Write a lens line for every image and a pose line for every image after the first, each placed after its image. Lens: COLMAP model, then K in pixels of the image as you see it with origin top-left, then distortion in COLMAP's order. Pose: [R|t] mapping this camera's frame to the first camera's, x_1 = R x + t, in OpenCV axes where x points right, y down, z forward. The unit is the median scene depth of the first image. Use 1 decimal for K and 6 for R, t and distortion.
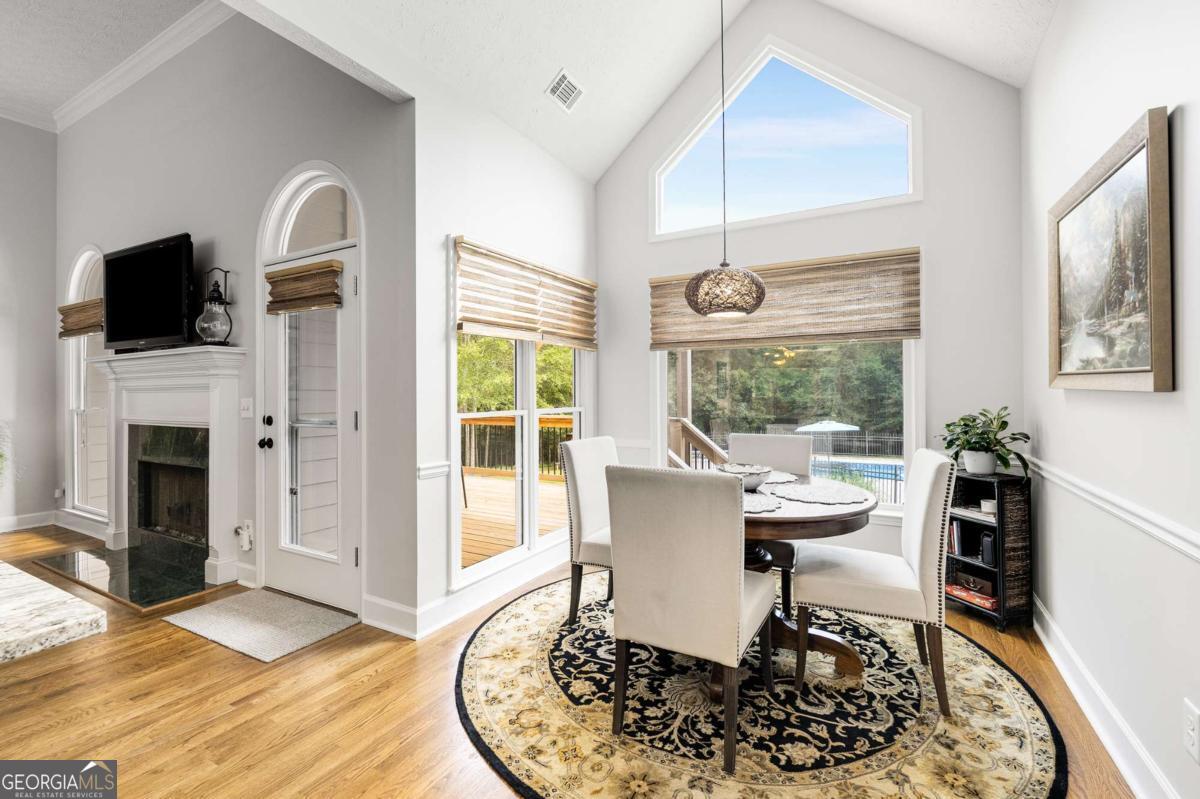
lens RADIAL K [[525.7, 0, 600.0], [0, 525.7, 399.5], [0, 0, 1]] dist [-0.007266, 0.000708]
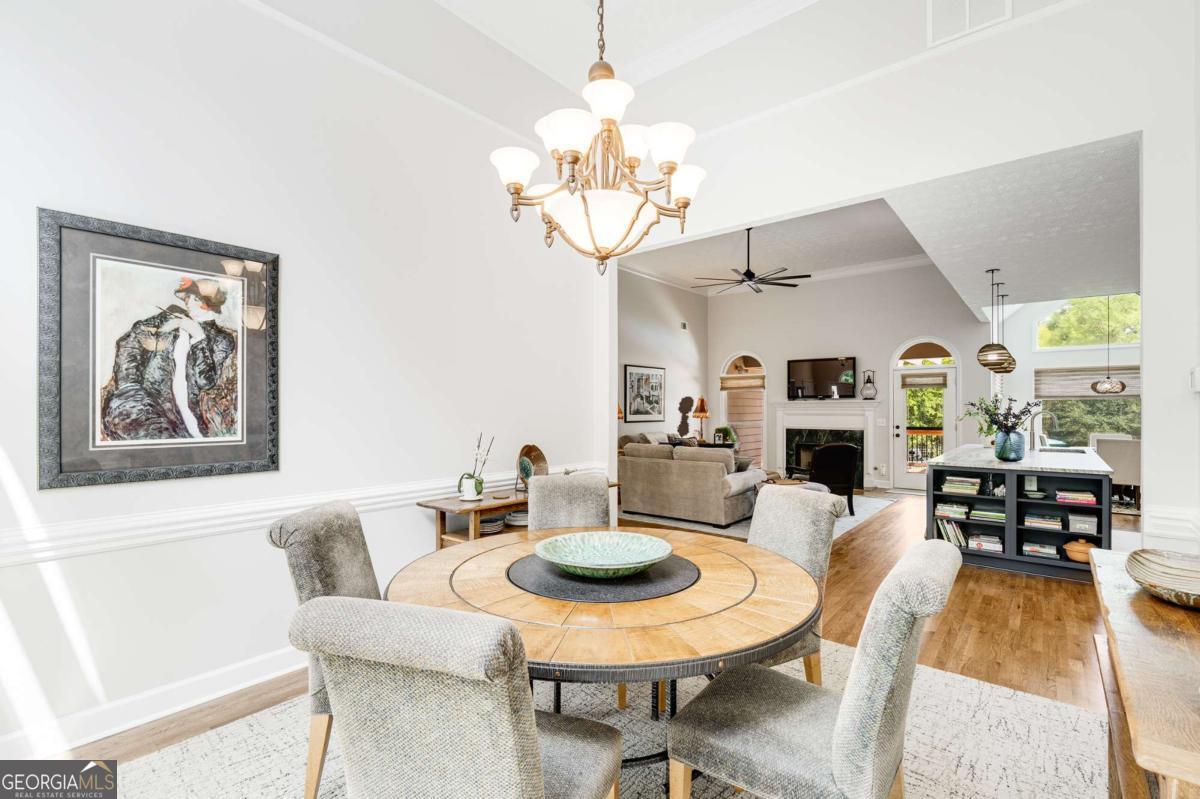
lens RADIAL K [[538.7, 0, 595.2], [0, 538.7, 410.5], [0, 0, 1]] dist [-0.002505, 0.000003]
pose [[0.981633, 0.006819, -0.190659, -2.067828], [-0.007866, 0.999958, -0.004735, -0.027114], [0.190619, 0.006148, 0.981645, -2.599929]]
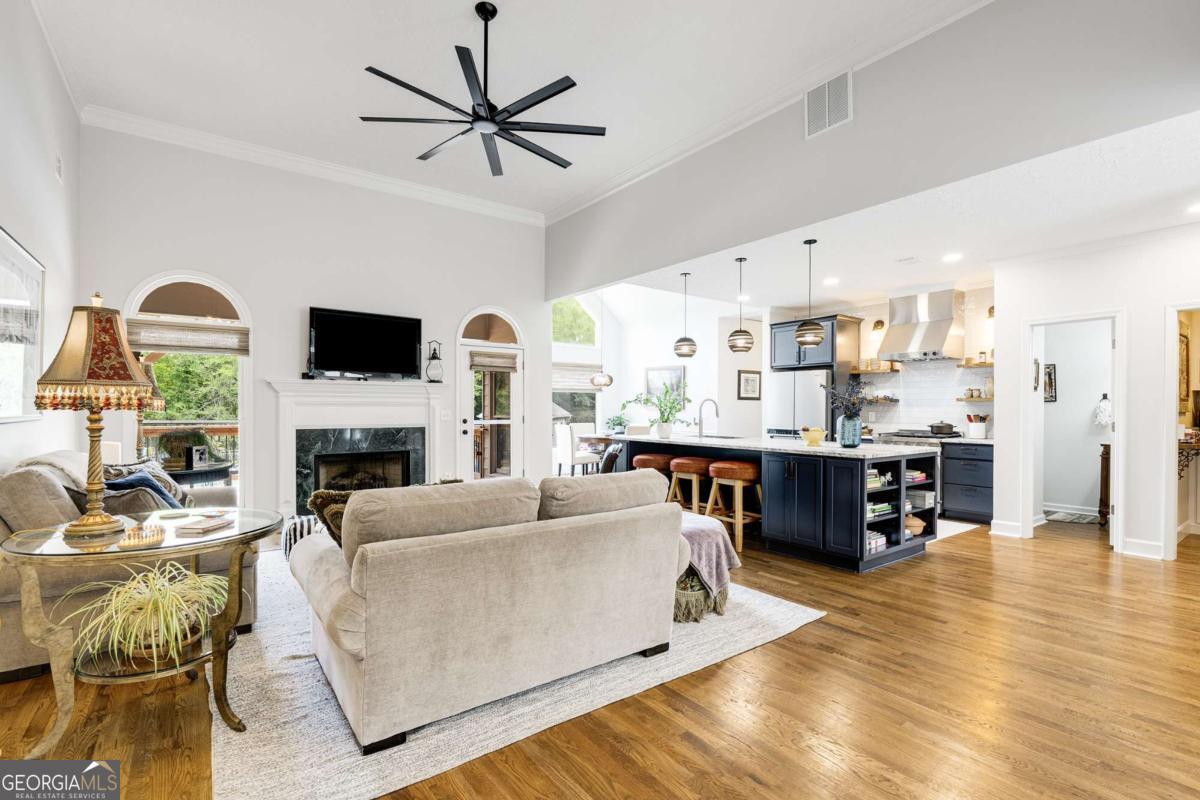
lens RADIAL K [[538.7, 0, 595.2], [0, 538.7, 411.0], [0, 0, 1]] dist [-0.002505, 0.000003]
pose [[0.418249, 0.004666, 0.908321, -2.933387], [0.005289, 0.999957, -0.007573, 0.023695], [-0.908317, 0.007972, 0.418206, -0.443357]]
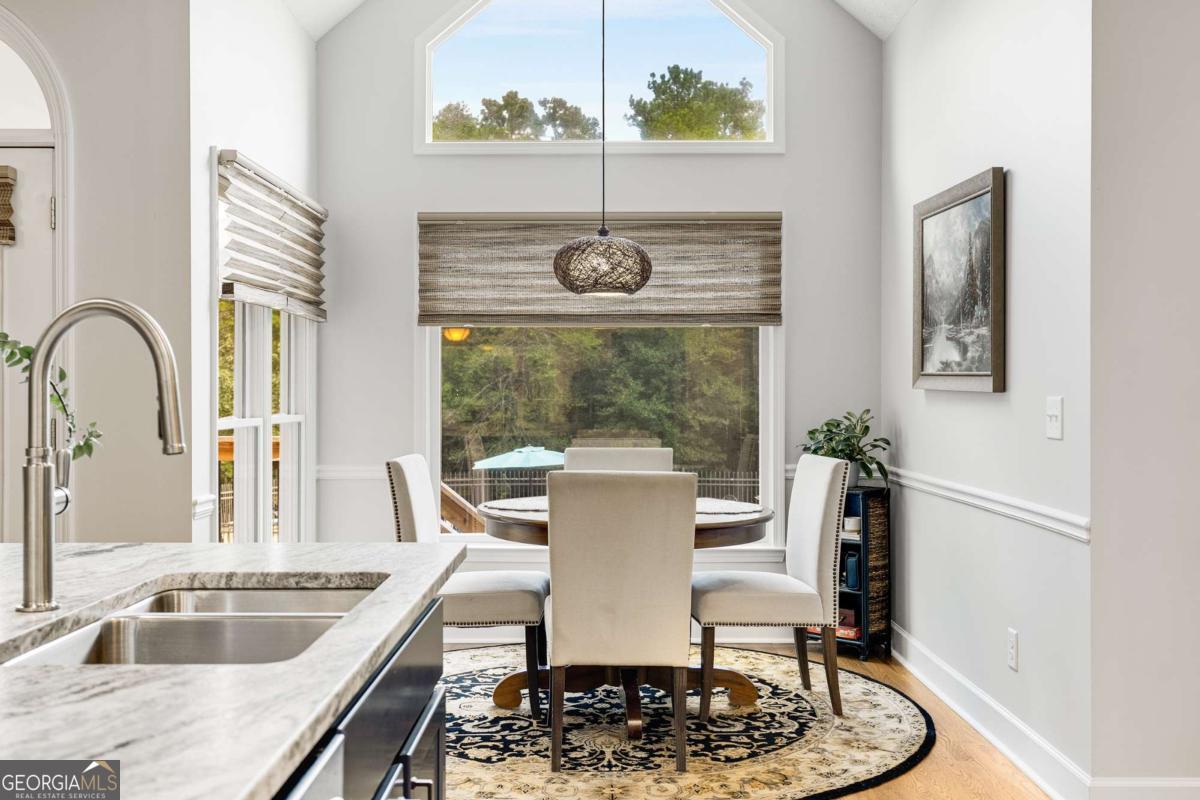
lens RADIAL K [[1200.7, 0, 601.4], [0, 1200.7, 450.1], [0, 0, 1]] dist [0.003736, 0.008070]
pose [[0.874896, -0.018501, 0.483958, -0.647439], [0.001813, 0.999388, 0.034927, 0.011940], [-0.484308, -0.029680, 0.874394, -0.598258]]
